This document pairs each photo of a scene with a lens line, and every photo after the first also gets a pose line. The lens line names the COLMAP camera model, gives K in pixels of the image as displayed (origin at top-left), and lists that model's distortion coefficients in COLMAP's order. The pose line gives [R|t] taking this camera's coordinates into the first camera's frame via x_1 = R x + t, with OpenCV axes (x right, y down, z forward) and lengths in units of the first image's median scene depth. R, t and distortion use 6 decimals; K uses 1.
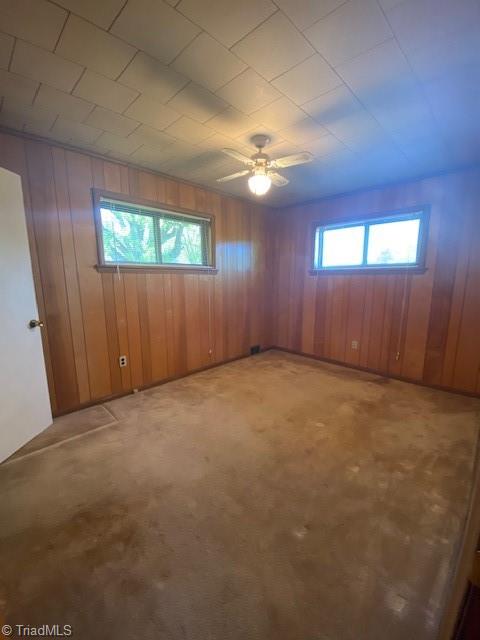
lens RADIAL K [[262.6, 0, 240.1], [0, 262.6, 321.4], [0, 0, 1]] dist [0.021906, -0.002709]
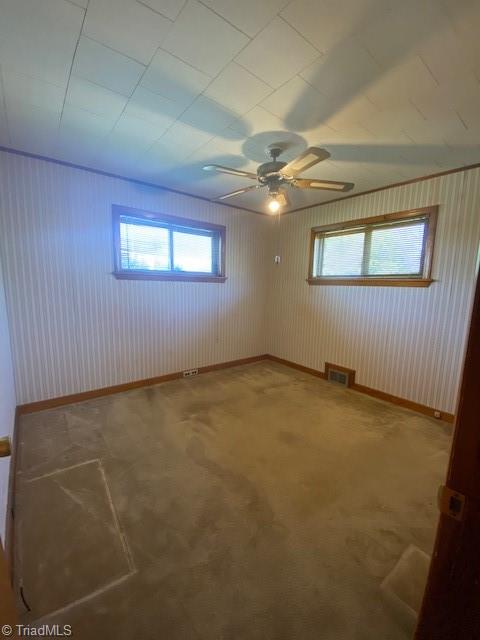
lens RADIAL K [[262.6, 0, 238.7], [0, 262.6, 322.5], [0, 0, 1]] dist [0.021906, -0.002709]
pose [[0.974547, 0.050584, -0.218403, 0.241055], [-0.054533, 0.998439, -0.012089, -0.012392], [0.217450, 0.023692, 0.975784, 0.012407]]
